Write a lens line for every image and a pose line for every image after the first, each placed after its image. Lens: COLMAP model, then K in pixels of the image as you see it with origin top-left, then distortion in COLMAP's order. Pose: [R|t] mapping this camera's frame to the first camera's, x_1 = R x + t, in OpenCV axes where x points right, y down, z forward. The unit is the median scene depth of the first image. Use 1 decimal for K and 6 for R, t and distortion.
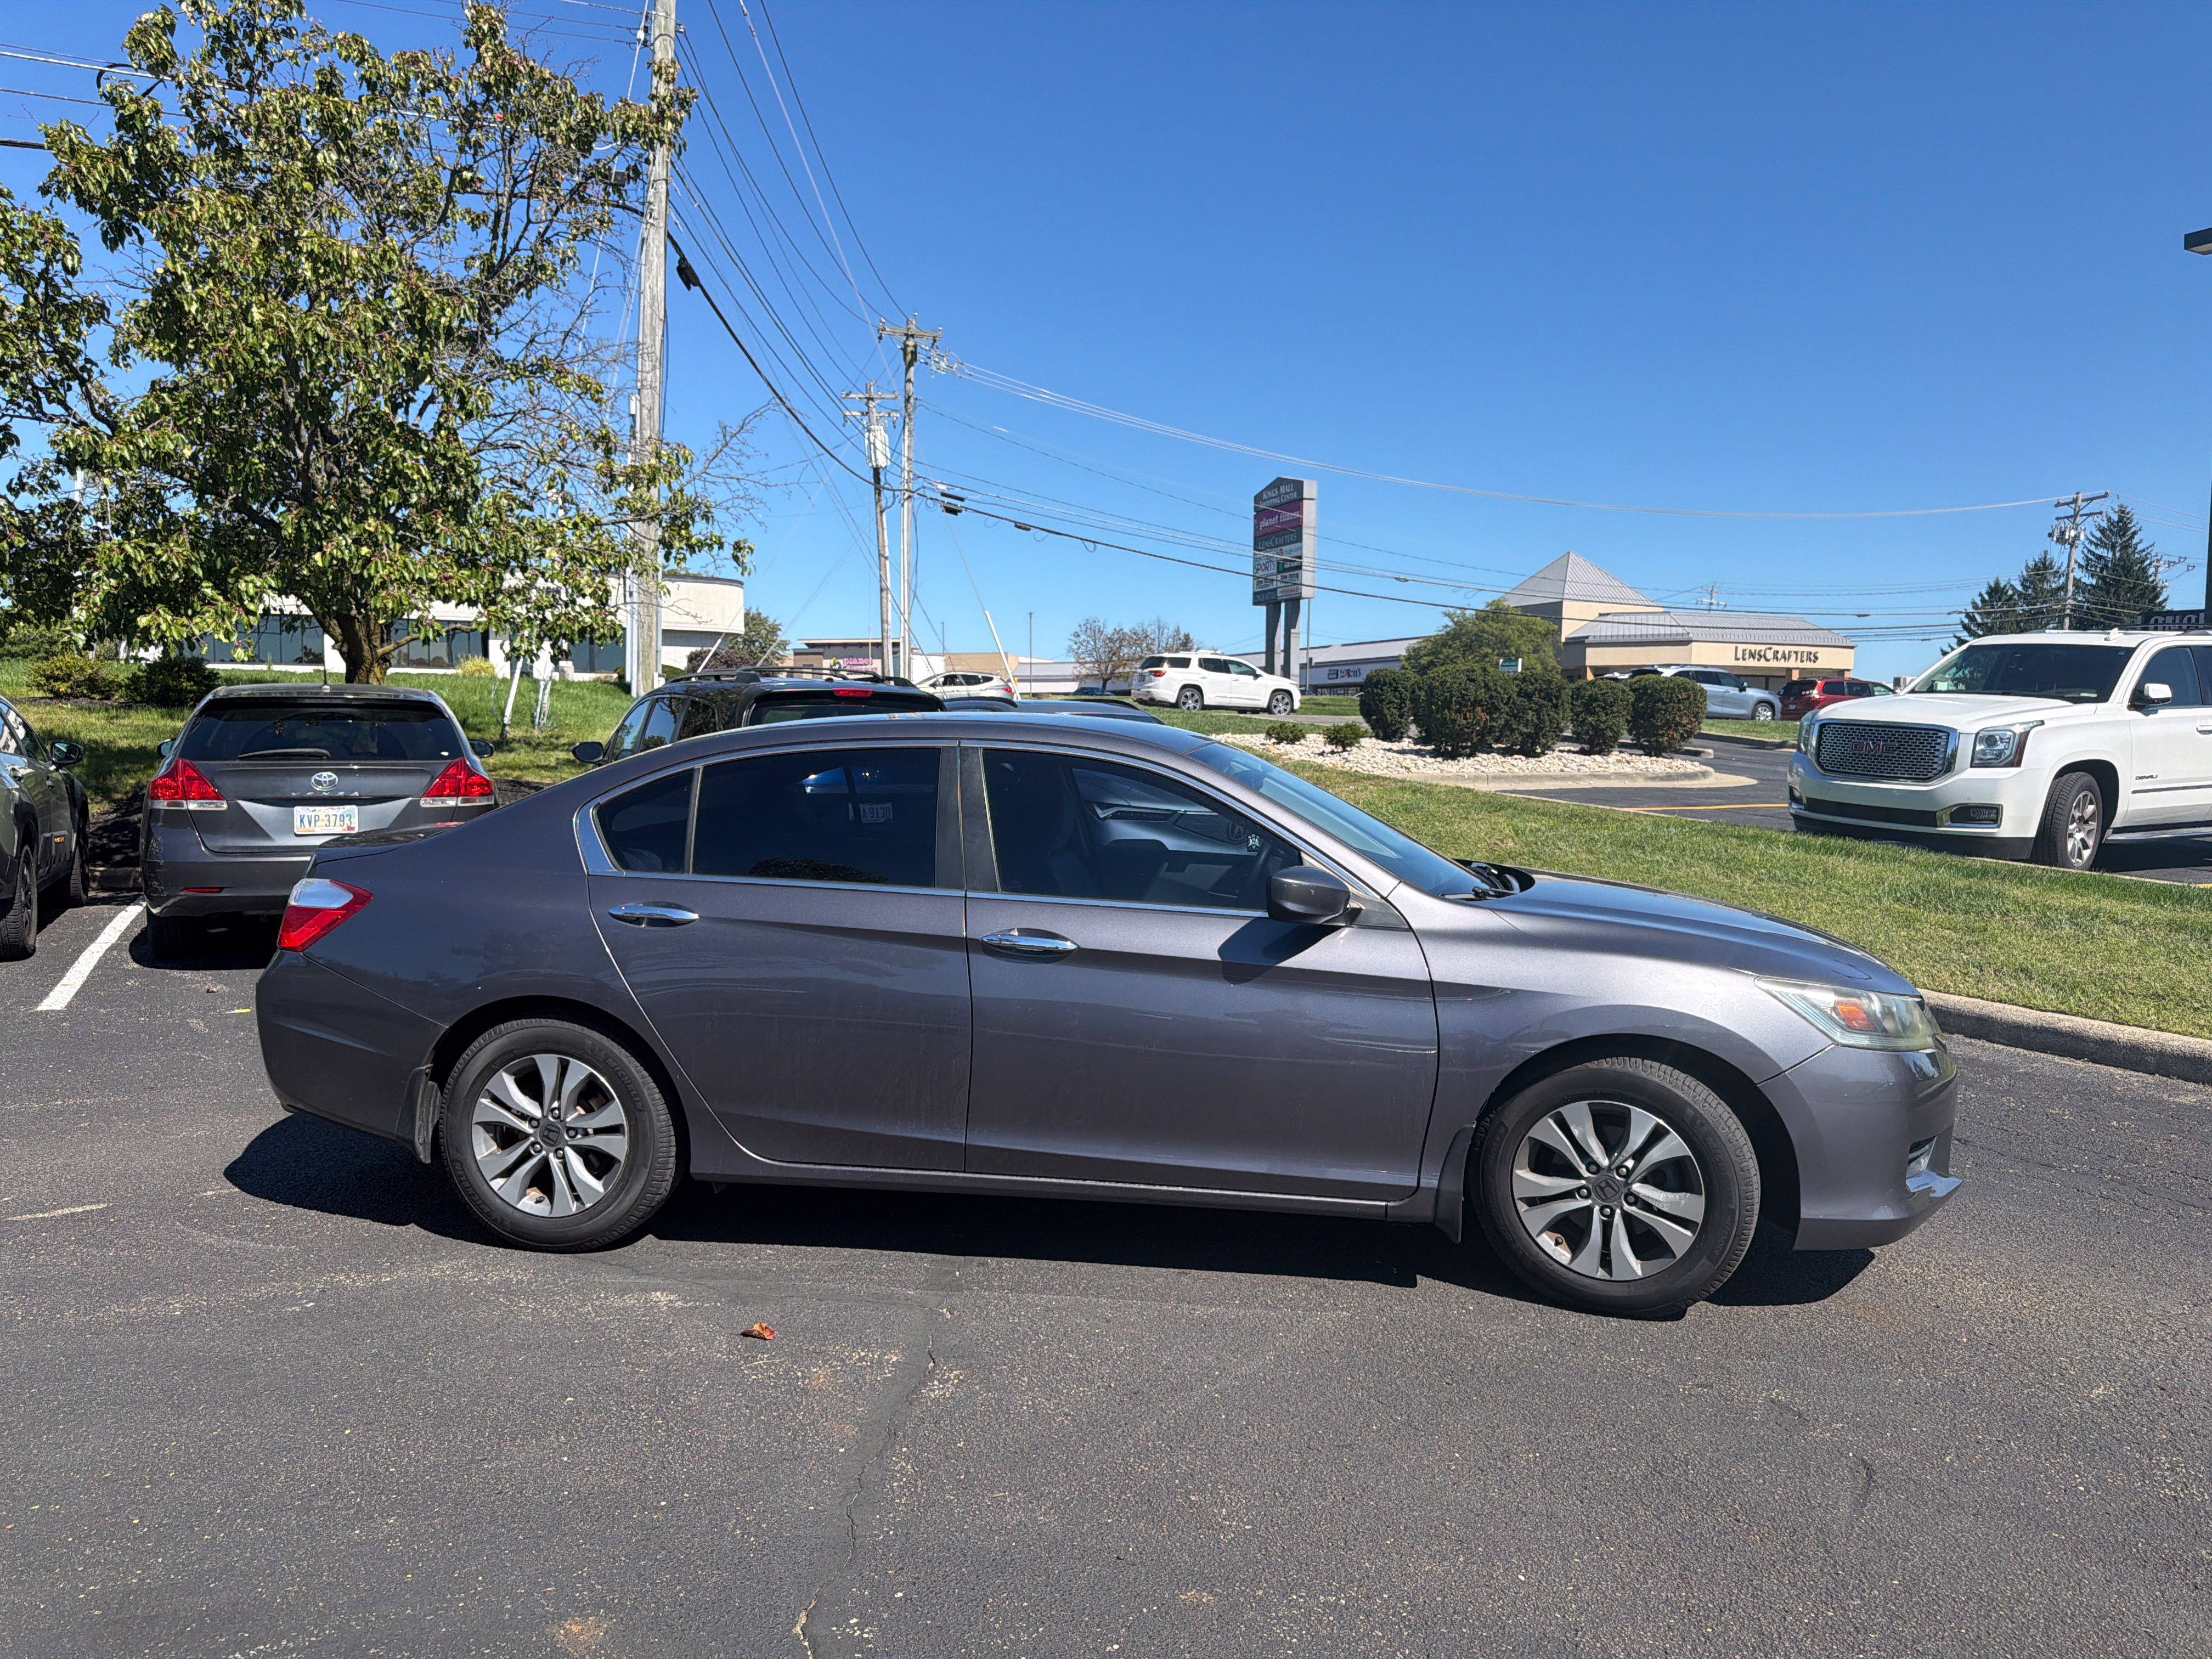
lens RADIAL K [[1553.5, 0, 1087.4], [0, 1553.5, 856.9], [0, 0, 1]] dist [0.135867, -0.219626]
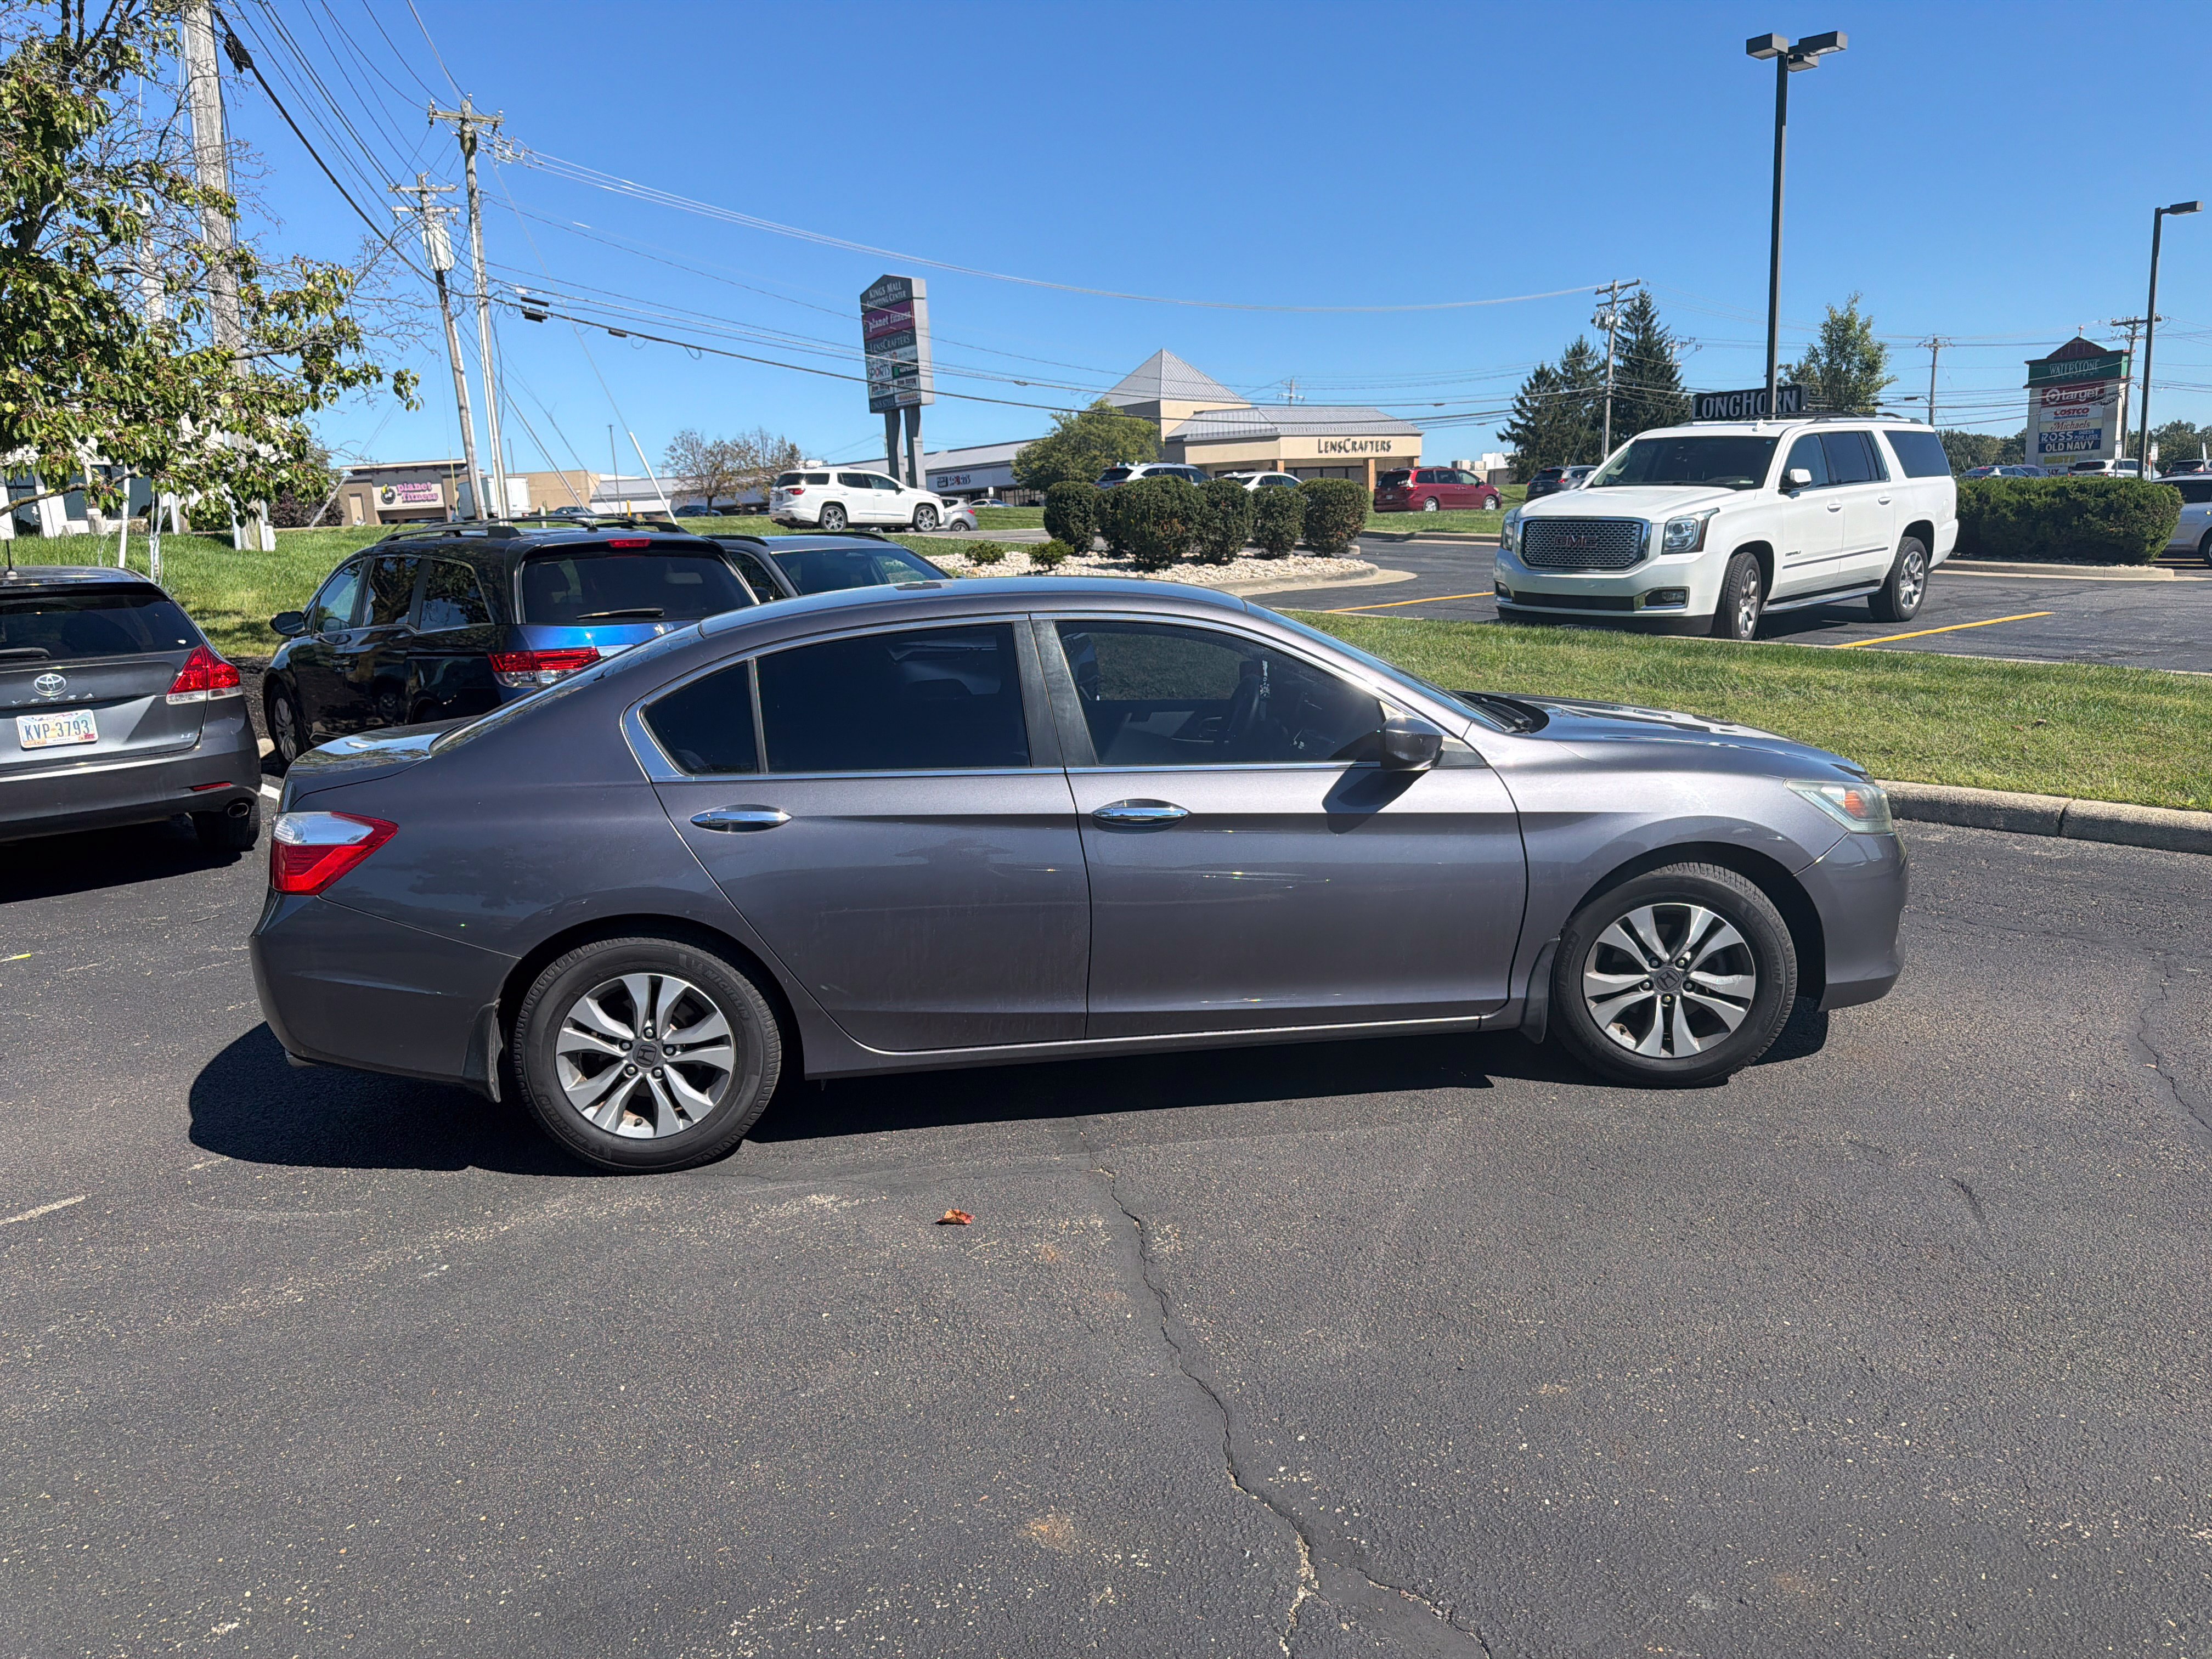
lens RADIAL K [[1553.3, 0, 1094.4], [0, 1553.3, 853.5], [0, 0, 1]] dist [0.148484, -0.247312]
pose [[0.966001, -0.102396, 0.237396, -0.110050], [0.074229, 0.989412, 0.124717, -0.016791], [-0.247653, -0.102855, 0.963374, 0.008884]]
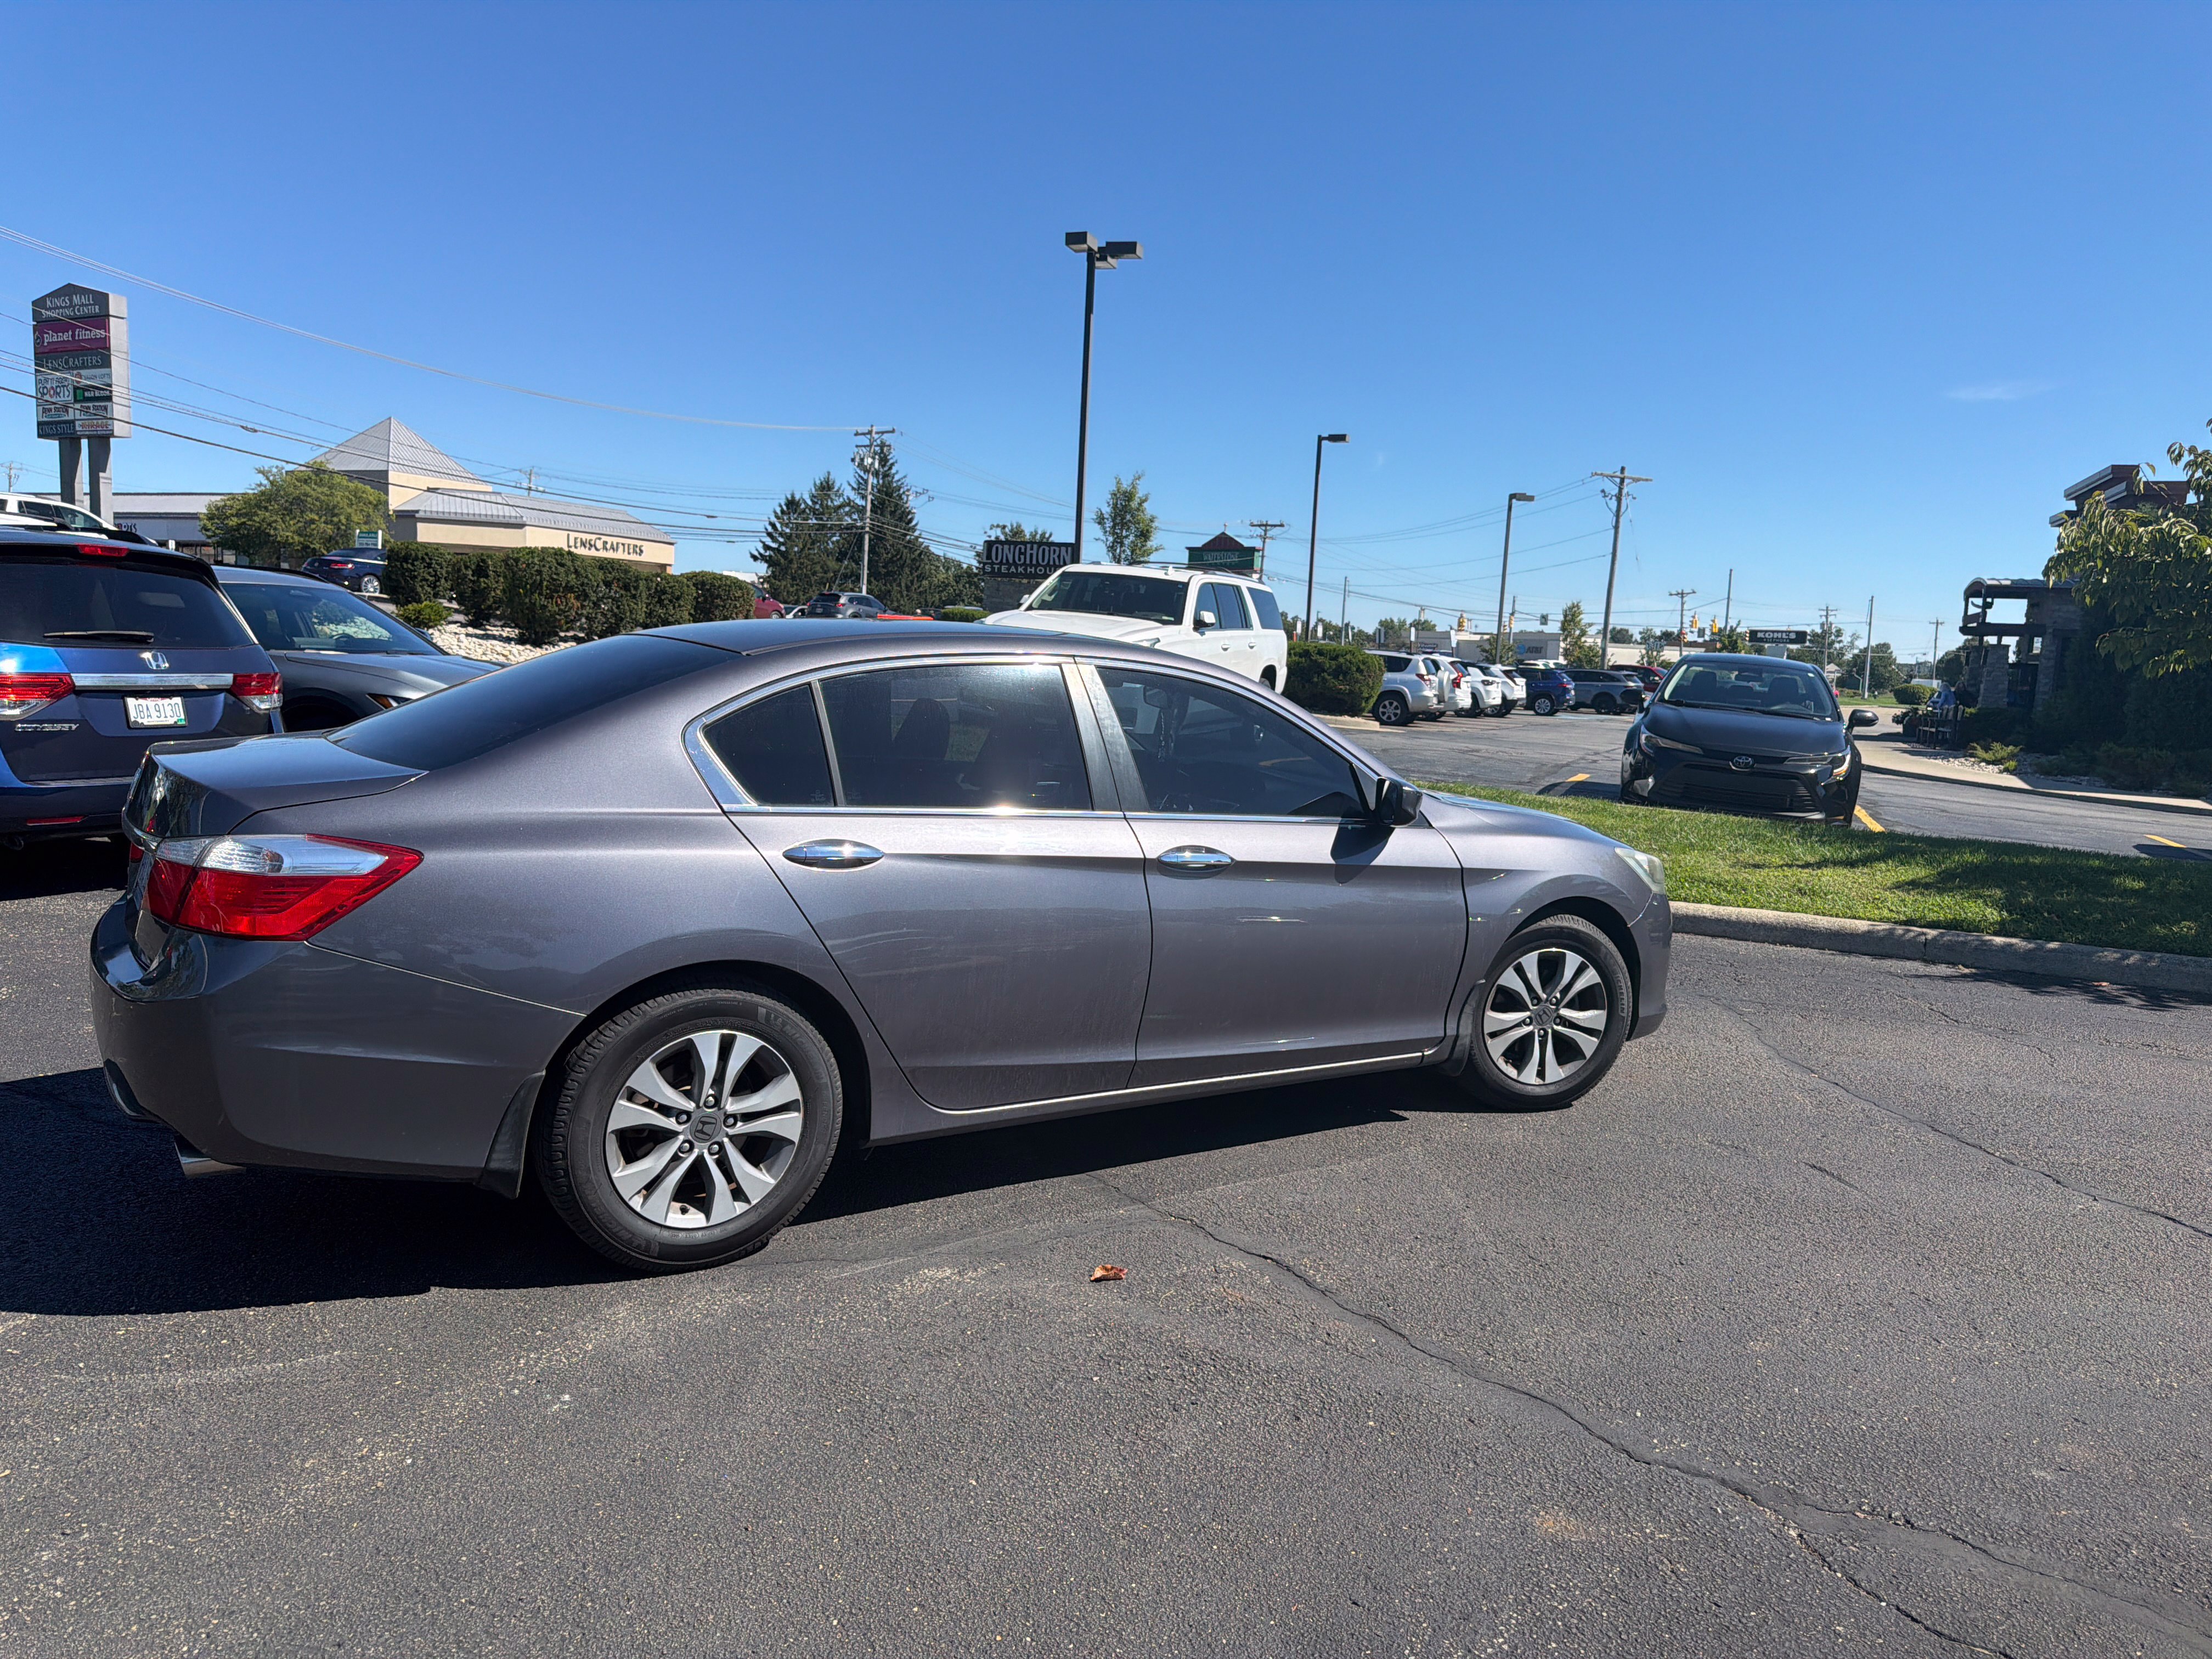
lens RADIAL K [[1552.8, 0, 1106.1], [0, 1552.8, 835.3], [0, 0, 1]] dist [0.116590, -0.172955]
pose [[0.738086, -0.054636, 0.672490, -0.275221], [0.013979, 0.997740, 0.065718, -0.010411], [-0.674561, -0.039105, 0.737182, 0.098289]]
